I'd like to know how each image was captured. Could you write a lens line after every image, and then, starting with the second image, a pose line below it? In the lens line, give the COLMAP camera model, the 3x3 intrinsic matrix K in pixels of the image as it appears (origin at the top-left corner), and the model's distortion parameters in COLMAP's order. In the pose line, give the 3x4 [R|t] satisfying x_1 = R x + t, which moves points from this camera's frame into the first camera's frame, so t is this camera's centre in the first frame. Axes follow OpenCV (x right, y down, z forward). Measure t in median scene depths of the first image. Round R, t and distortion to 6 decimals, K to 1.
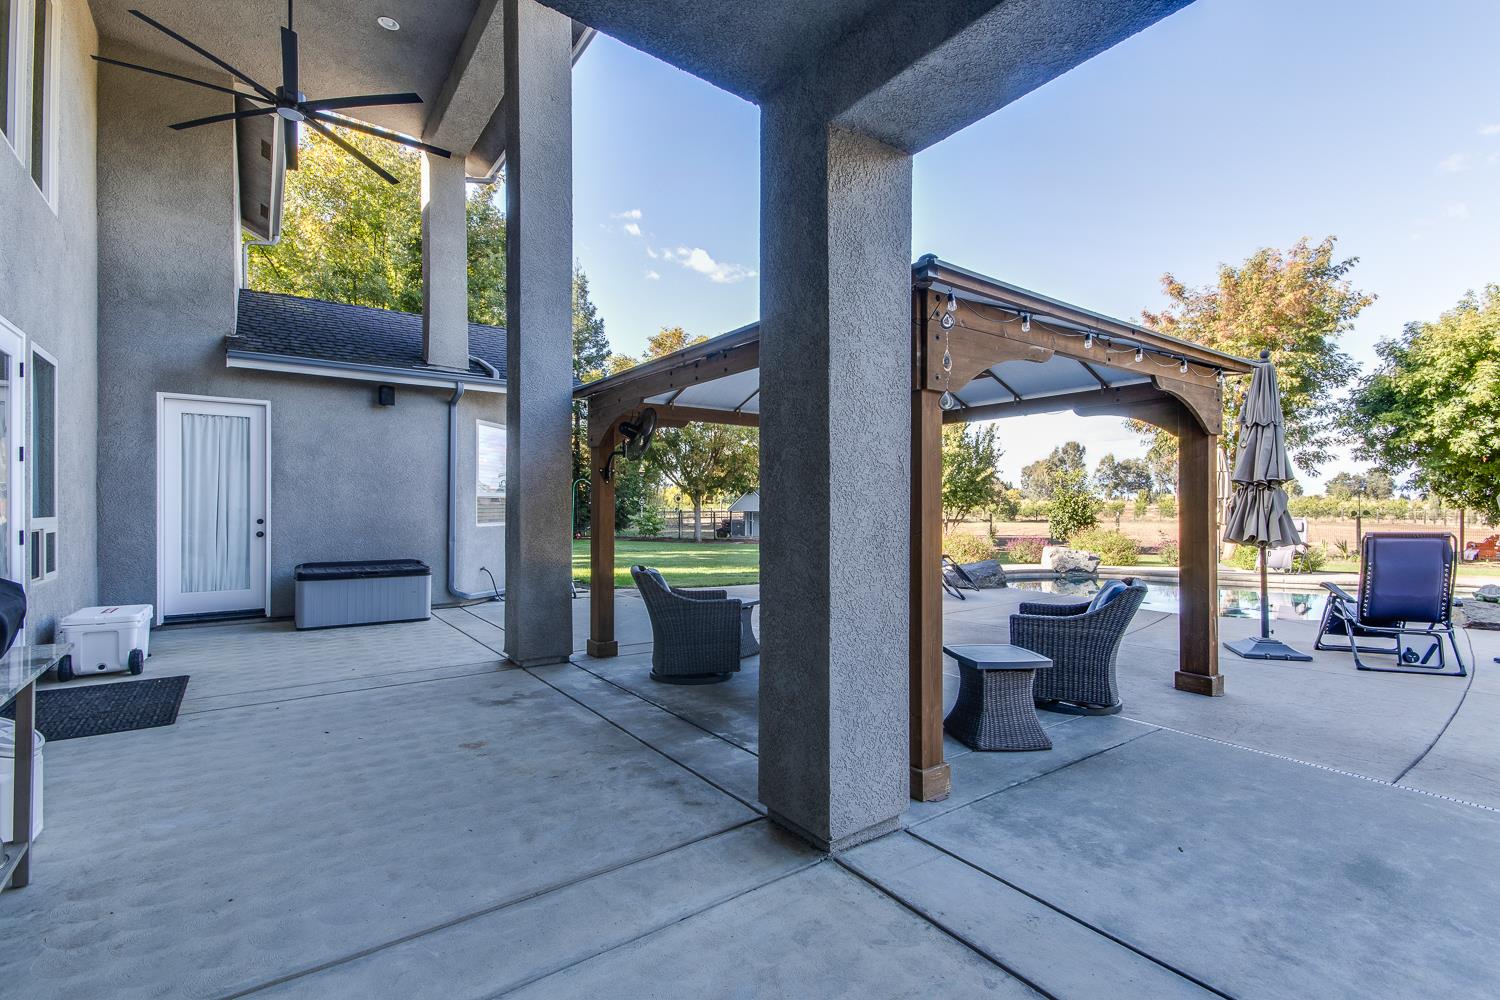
lens RADIAL K [[703.4, 0, 765.3], [0, 703.4, 499.7], [0, 0, 1]] dist [0.017816, -0.000467]
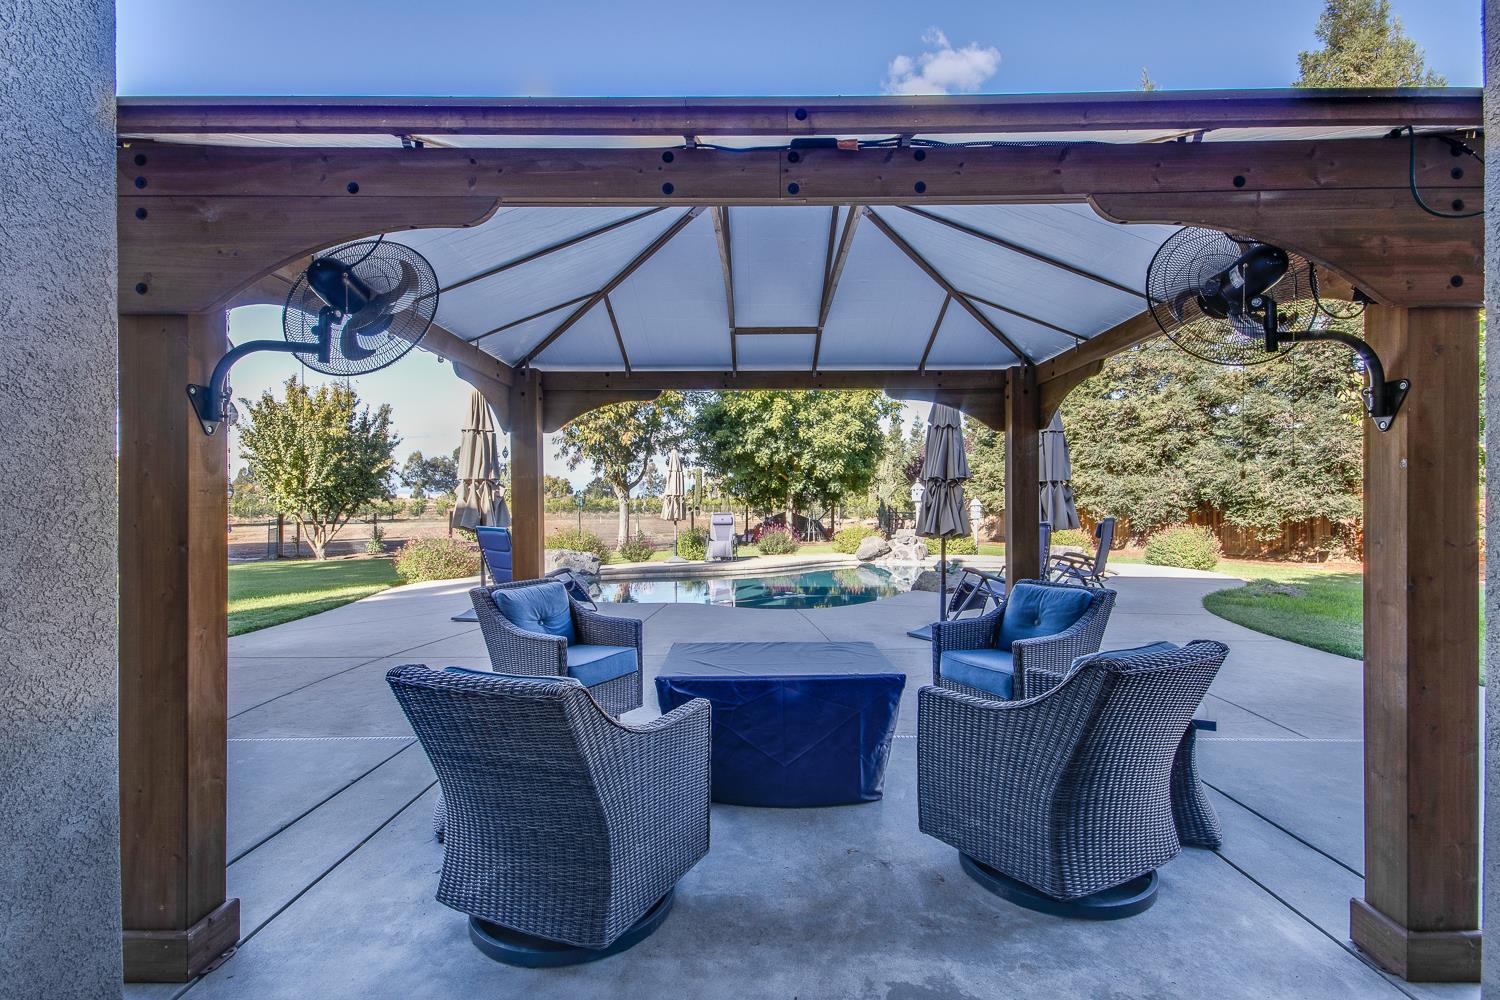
lens RADIAL K [[703.4, 0, 748.6], [0, 703.4, 509.4], [0, 0, 1]] dist [0.017816, -0.000467]
pose [[0.594409, -0.008865, 0.804114, -0.119980], [-0.004006, 0.999894, 0.013984, 0.002560], [-0.804153, -0.011534, 0.594310, 0.212250]]
